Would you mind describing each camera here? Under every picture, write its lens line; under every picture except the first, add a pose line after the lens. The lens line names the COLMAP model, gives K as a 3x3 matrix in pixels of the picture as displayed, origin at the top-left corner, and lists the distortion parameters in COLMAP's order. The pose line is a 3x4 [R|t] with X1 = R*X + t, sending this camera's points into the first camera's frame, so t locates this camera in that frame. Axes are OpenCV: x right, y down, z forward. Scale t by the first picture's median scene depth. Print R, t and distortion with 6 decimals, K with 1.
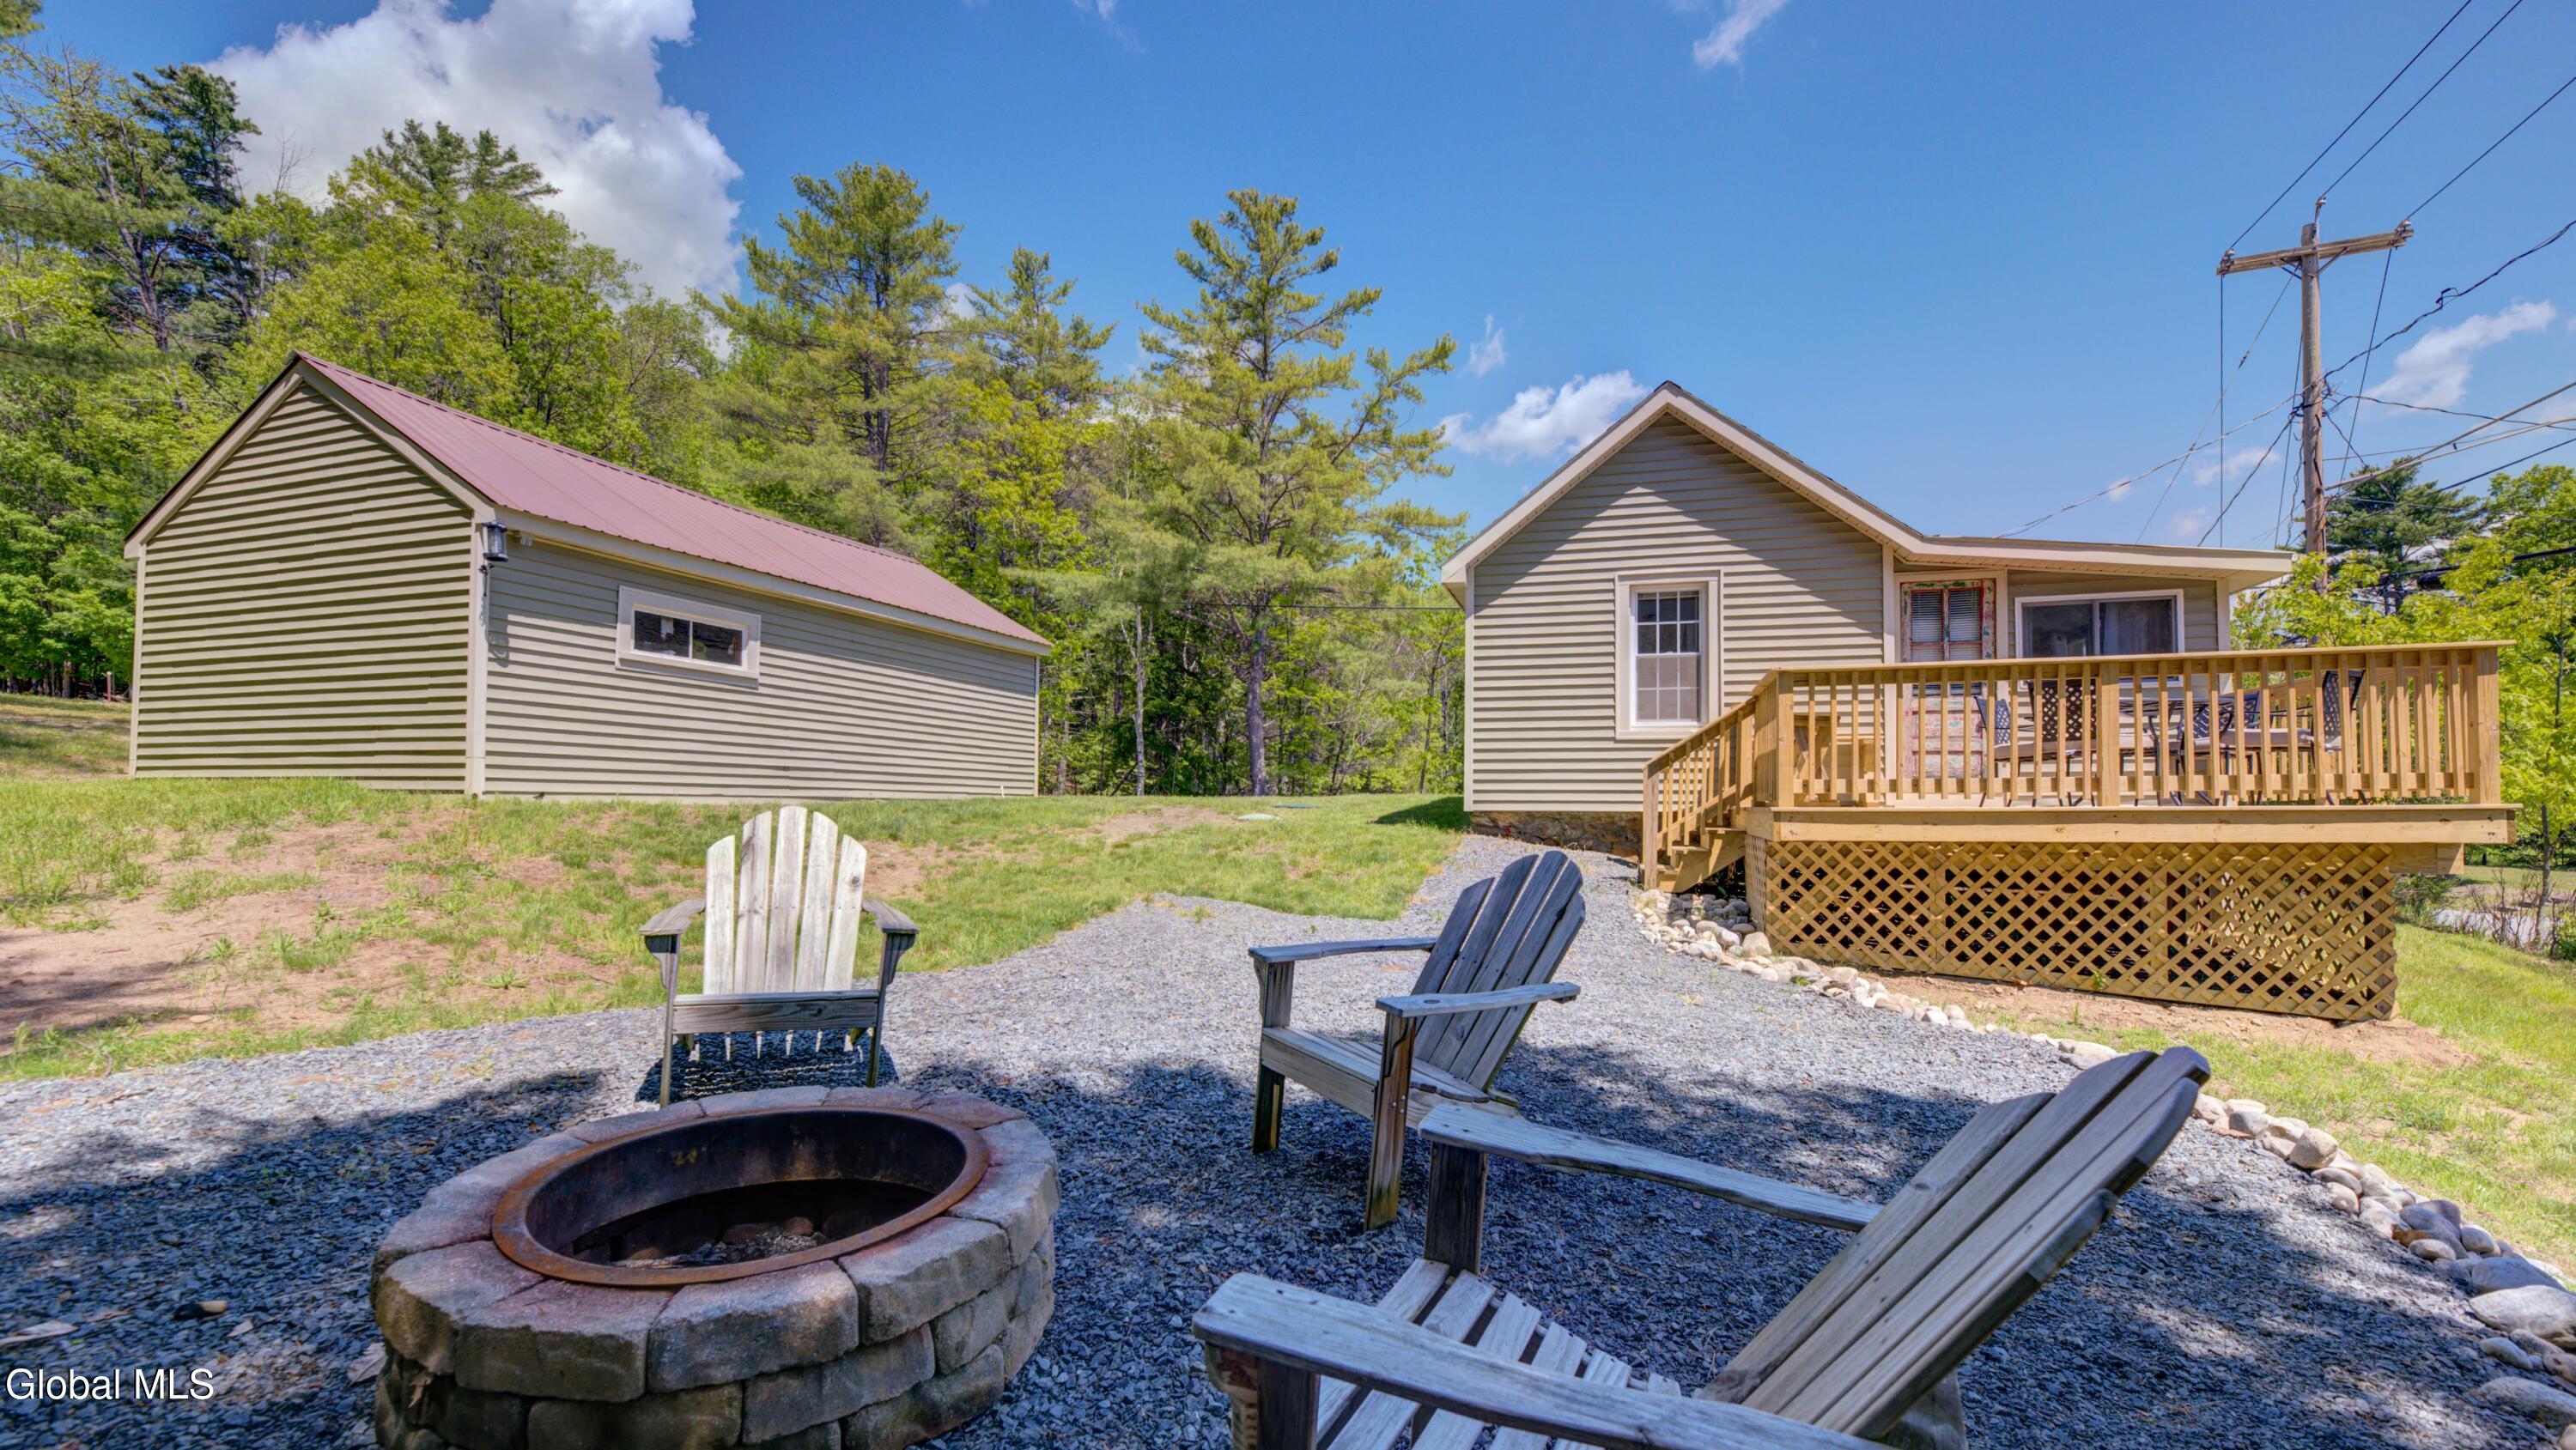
lens RADIAL K [[1064.0, 0, 1279.6], [0, 1064.0, 786.8], [0, 0, 1]] dist [-0.003141, -0.000646]
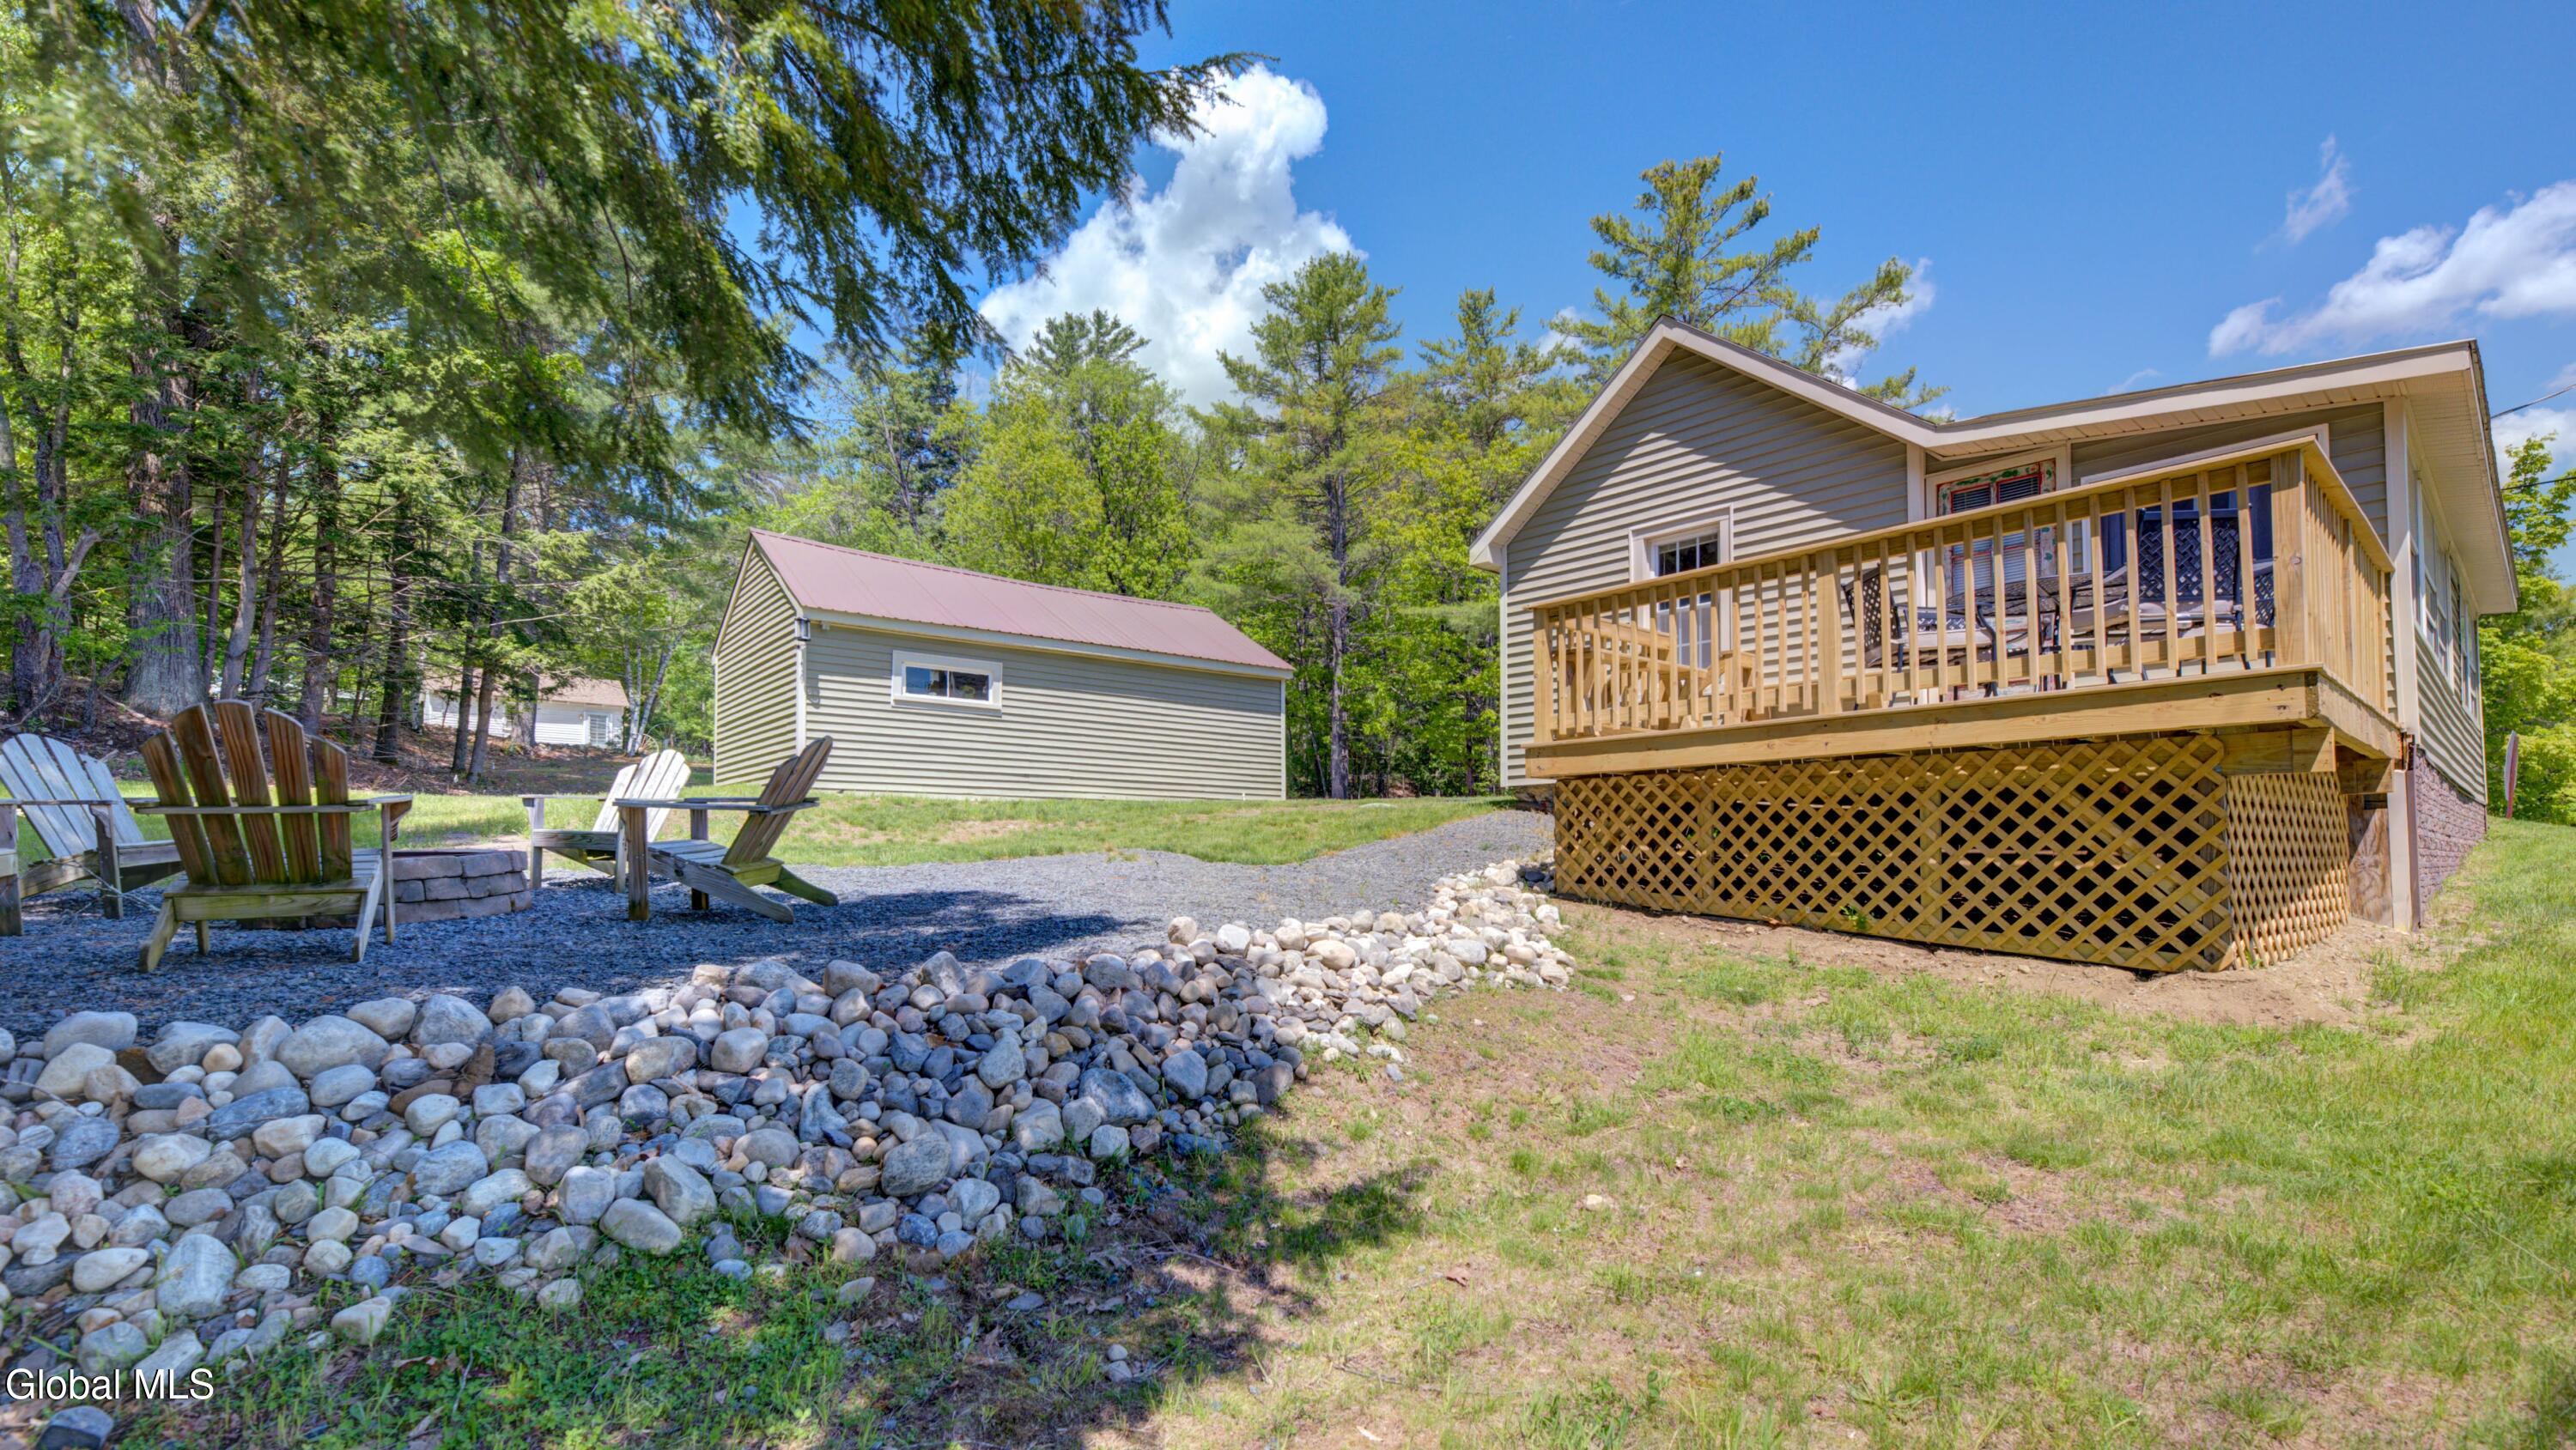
lens RADIAL K [[1083.5, 0, 1212.2], [0, 1083.5, 834.8], [0, 0, 1]] dist [-0.000110, -0.000184]
pose [[0.837782, -0.011568, -0.545882, 0.624885], [0.011645, 0.999927, -0.003317, 0.084691], [0.545880, -0.003577, 0.837856, -0.019245]]
